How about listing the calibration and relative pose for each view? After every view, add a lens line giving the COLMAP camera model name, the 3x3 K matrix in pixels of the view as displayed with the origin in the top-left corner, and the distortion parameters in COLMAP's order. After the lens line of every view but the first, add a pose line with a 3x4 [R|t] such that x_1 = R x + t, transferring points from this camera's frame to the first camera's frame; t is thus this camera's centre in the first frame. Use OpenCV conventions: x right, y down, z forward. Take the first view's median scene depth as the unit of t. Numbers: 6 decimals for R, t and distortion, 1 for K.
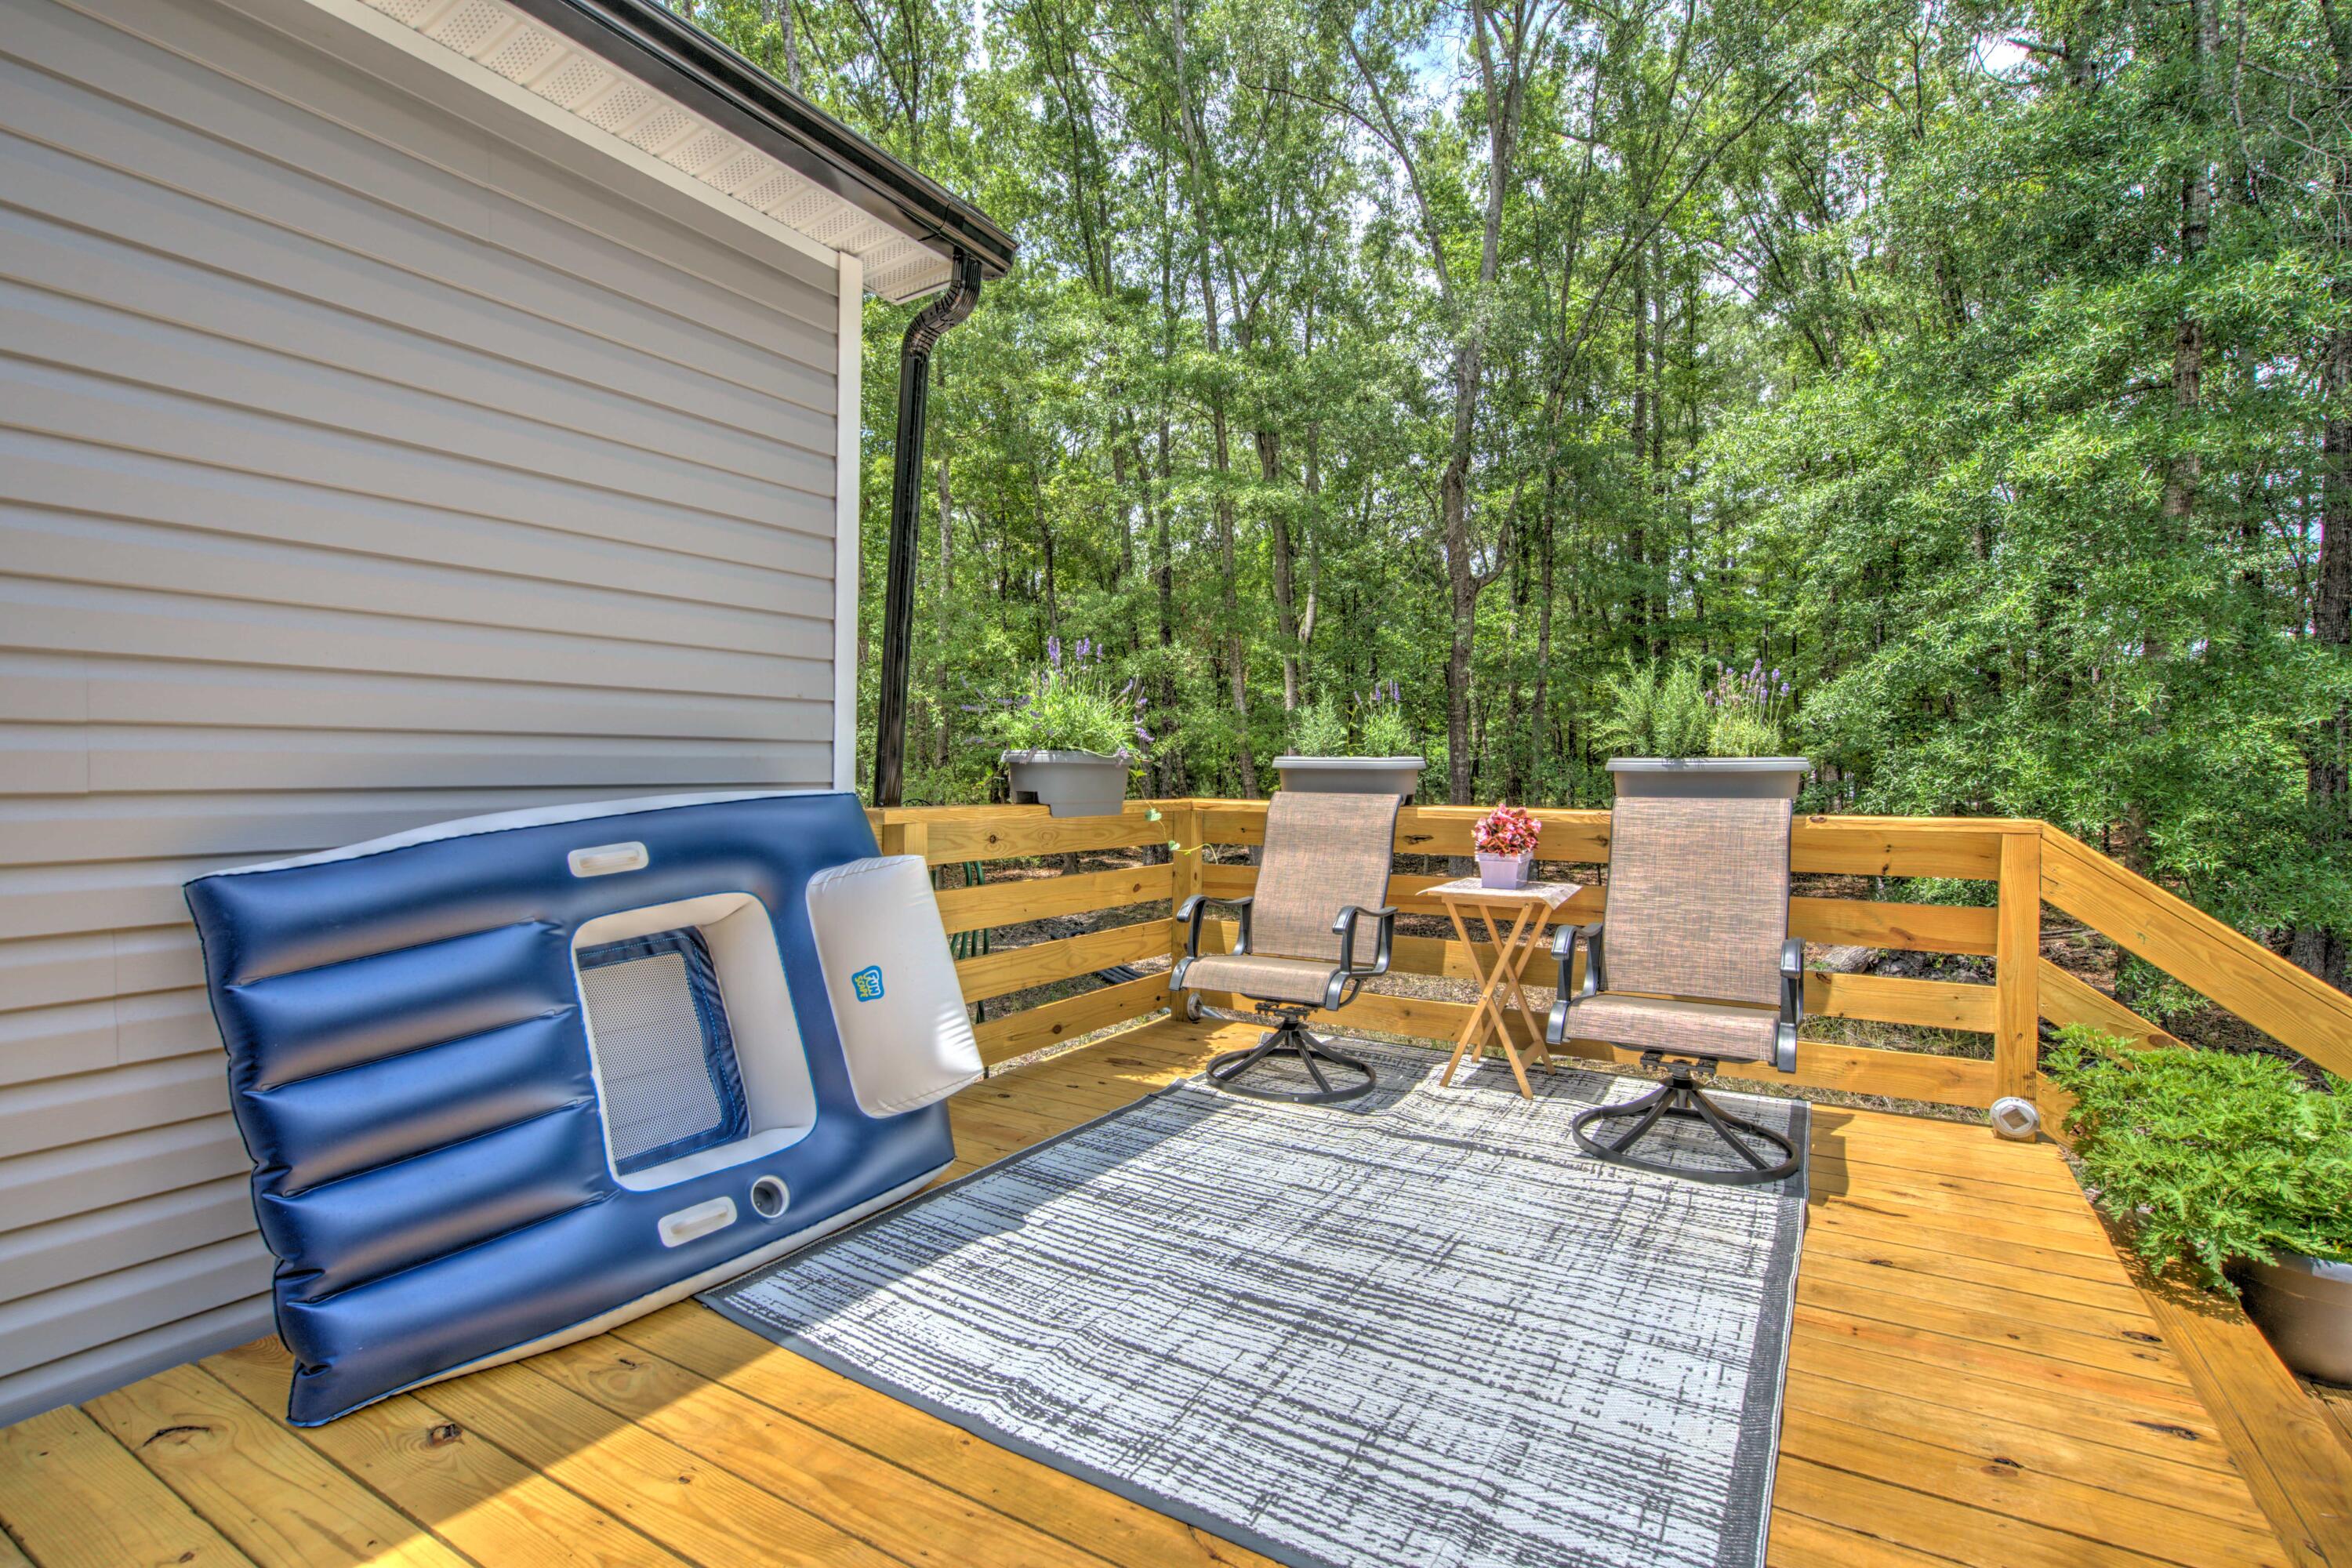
lens RADIAL K [[1089.4, 0, 1165.4], [0, 1089.4, 791.2], [0, 0, 1]] dist [0.001098, -0.001026]
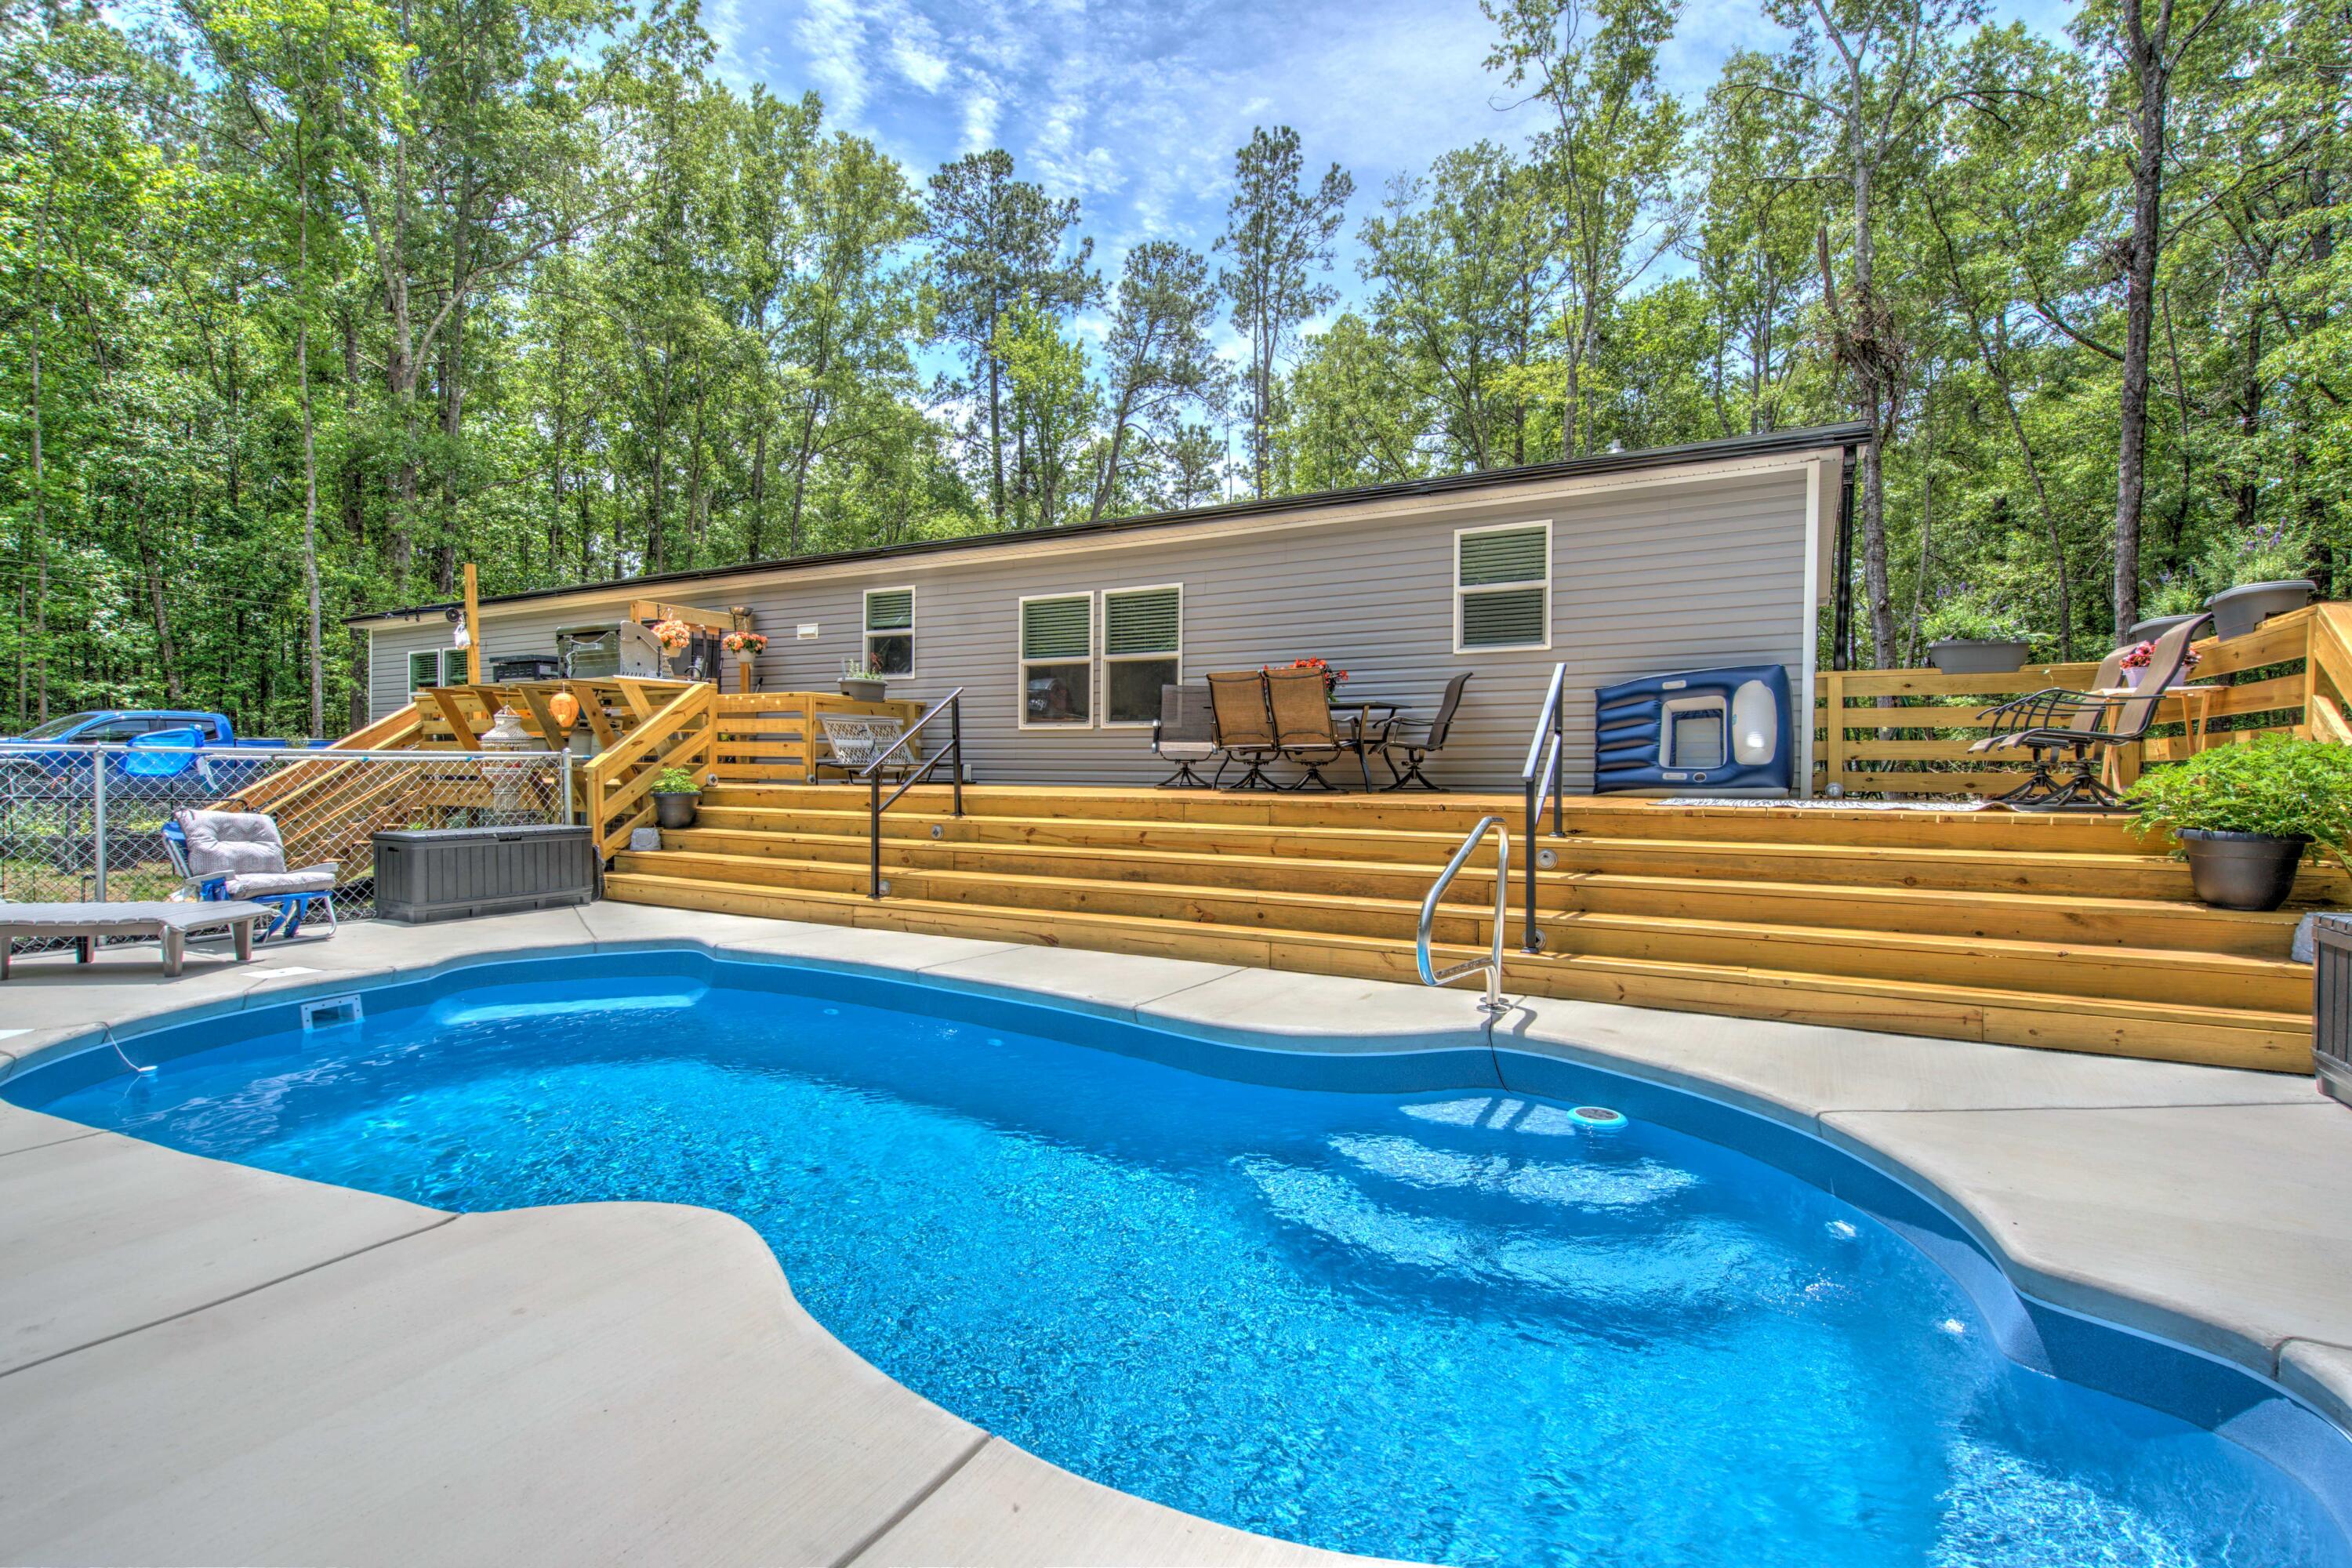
lens RADIAL K [[1089.4, 0, 1166.0], [0, 1089.4, 794.7], [0, 0, 1]] dist [0.001098, -0.001026]
pose [[0.041353, 0.015709, -0.999021, 1.964853], [-0.019208, 0.999704, 0.014925, 0.258912], [0.998960, 0.018572, 0.041642, -0.551154]]
